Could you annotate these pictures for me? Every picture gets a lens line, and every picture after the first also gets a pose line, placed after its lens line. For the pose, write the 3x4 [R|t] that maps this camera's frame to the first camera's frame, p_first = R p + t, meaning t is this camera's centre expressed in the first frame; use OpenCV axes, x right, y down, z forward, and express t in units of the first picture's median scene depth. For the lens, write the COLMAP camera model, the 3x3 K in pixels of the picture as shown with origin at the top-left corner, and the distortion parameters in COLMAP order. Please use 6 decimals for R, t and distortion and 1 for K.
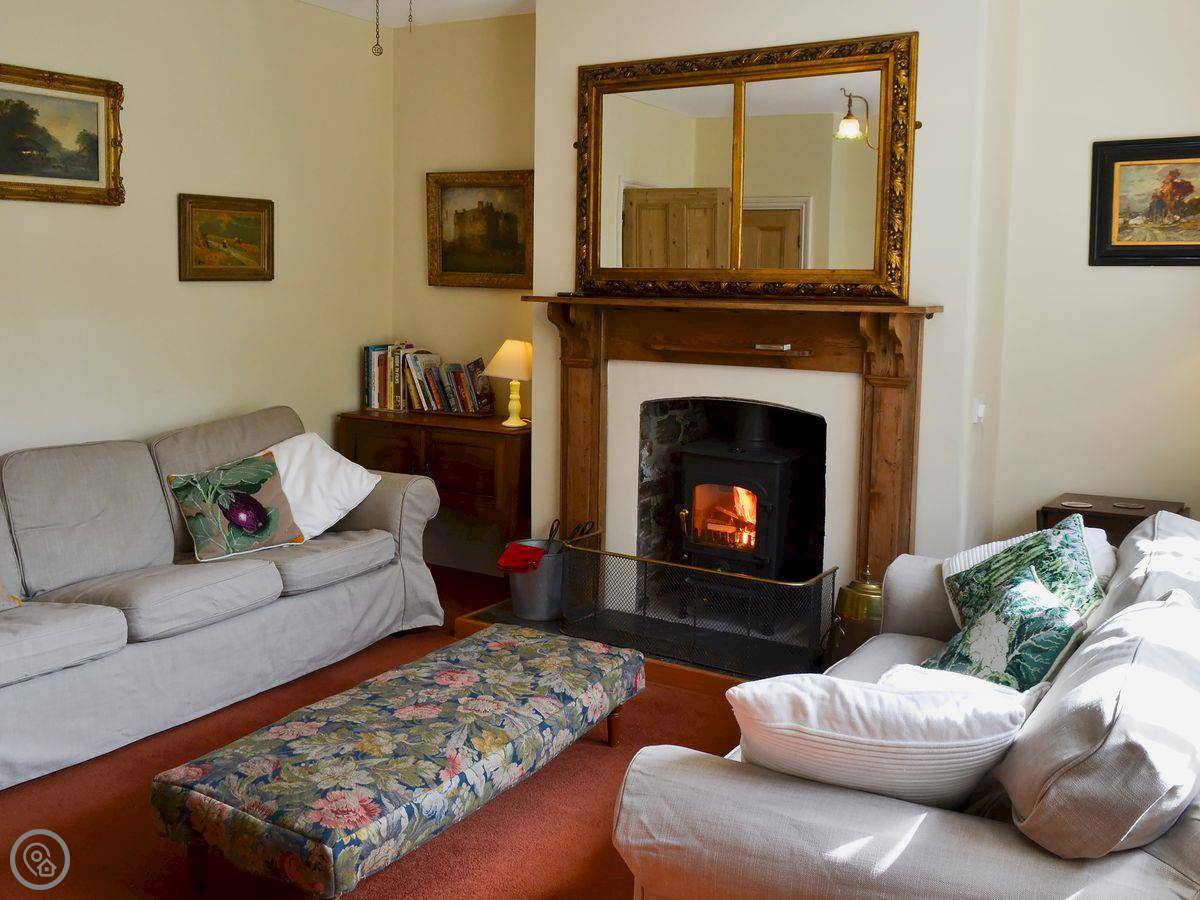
lens RADIAL K [[1127.3, 0, 597.1], [0, 1127.3, 457.2], [0, 0, 1]] dist [-0.058058, -0.002643]
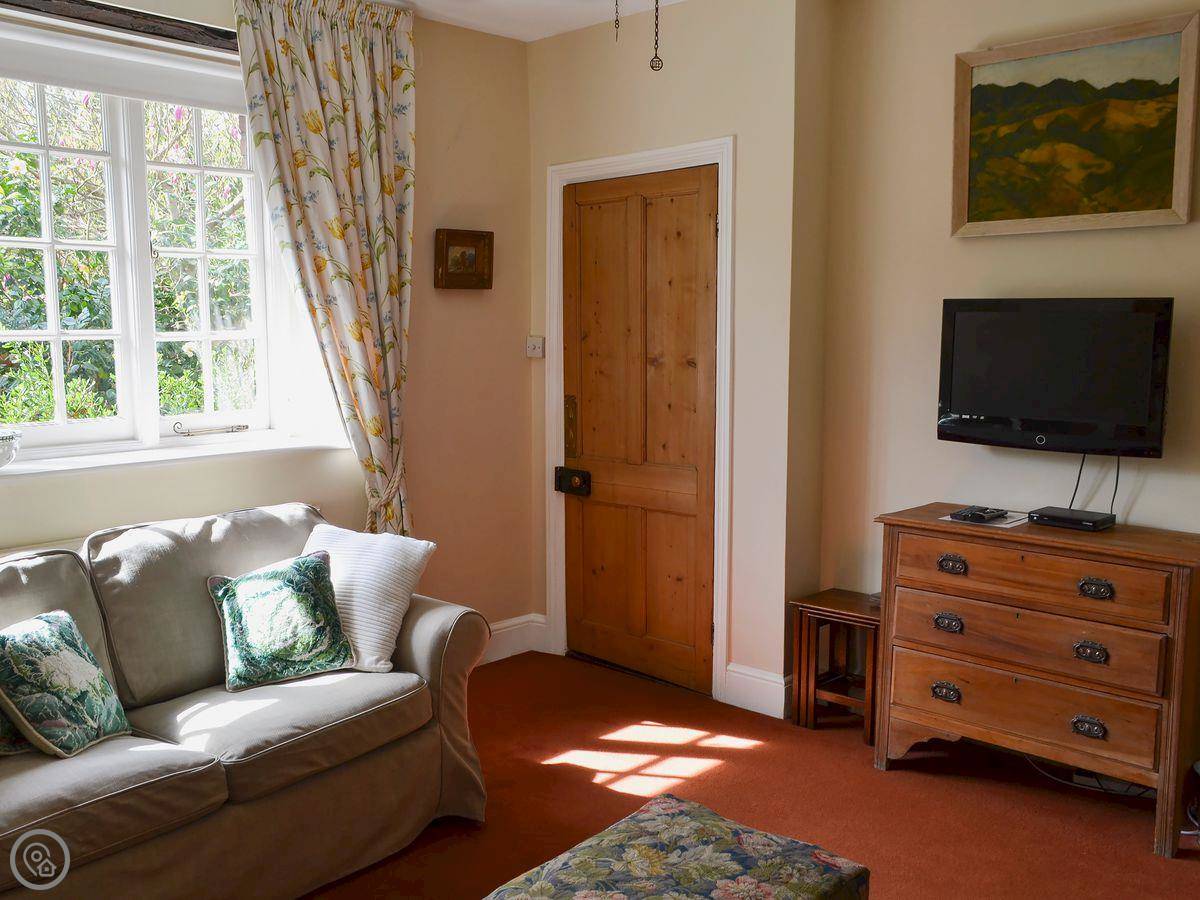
lens RADIAL K [[1127.3, 0, 597.1], [0, 1127.3, 457.2], [0, 0, 1]] dist [-0.058058, -0.002643]
pose [[-0.989404, -0.044654, 0.138152, -0.275731], [-0.004664, 0.960814, 0.277156, -0.317431], [-0.145114, 0.273575, -0.950841, 1.819135]]
